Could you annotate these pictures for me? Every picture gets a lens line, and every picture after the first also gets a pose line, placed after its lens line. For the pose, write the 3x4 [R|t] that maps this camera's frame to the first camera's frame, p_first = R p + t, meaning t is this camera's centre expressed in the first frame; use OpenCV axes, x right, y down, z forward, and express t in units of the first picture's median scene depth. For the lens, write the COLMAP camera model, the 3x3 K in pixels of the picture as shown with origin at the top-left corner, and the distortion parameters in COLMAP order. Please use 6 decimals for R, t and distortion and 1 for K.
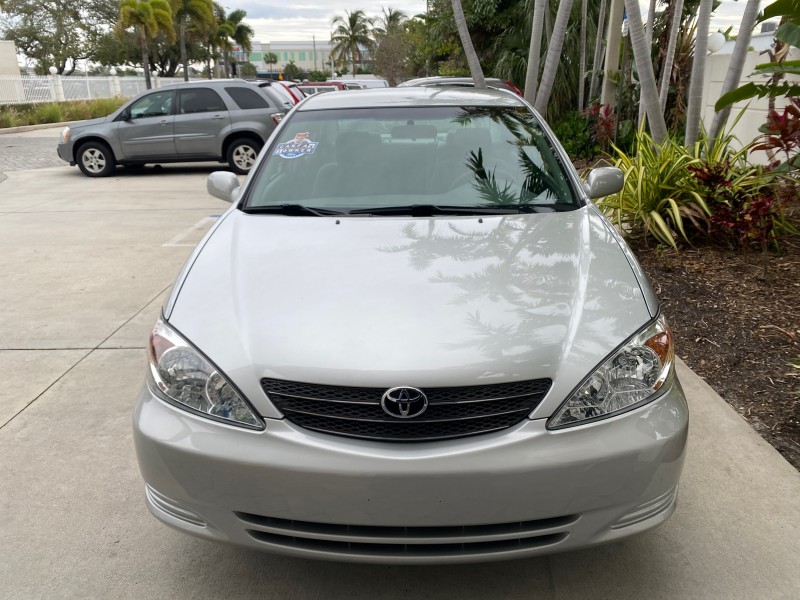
lens RADIAL K [[613.0, 0, 398.5], [0, 613.0, 296.7], [0, 0, 1]] dist [0.025690, -0.025769]
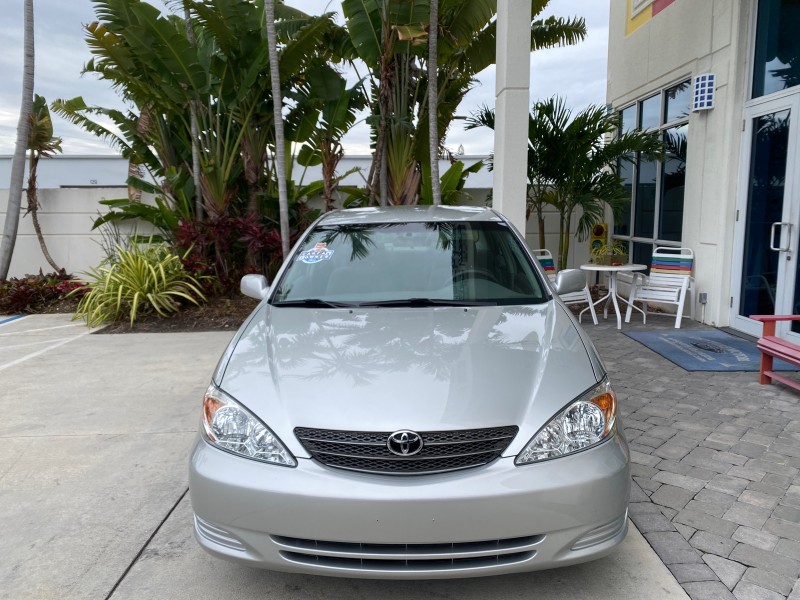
lens RADIAL K [[613.0, 0, 398.3], [0, 613.0, 296.4], [0, 0, 1]] dist [0.025690, -0.025769]
pose [[-0.002622, -0.128539, 0.991701, -0.572723], [0.333038, 0.934979, 0.122067, -0.065316], [-0.942910, 0.330595, 0.040357, 0.217249]]
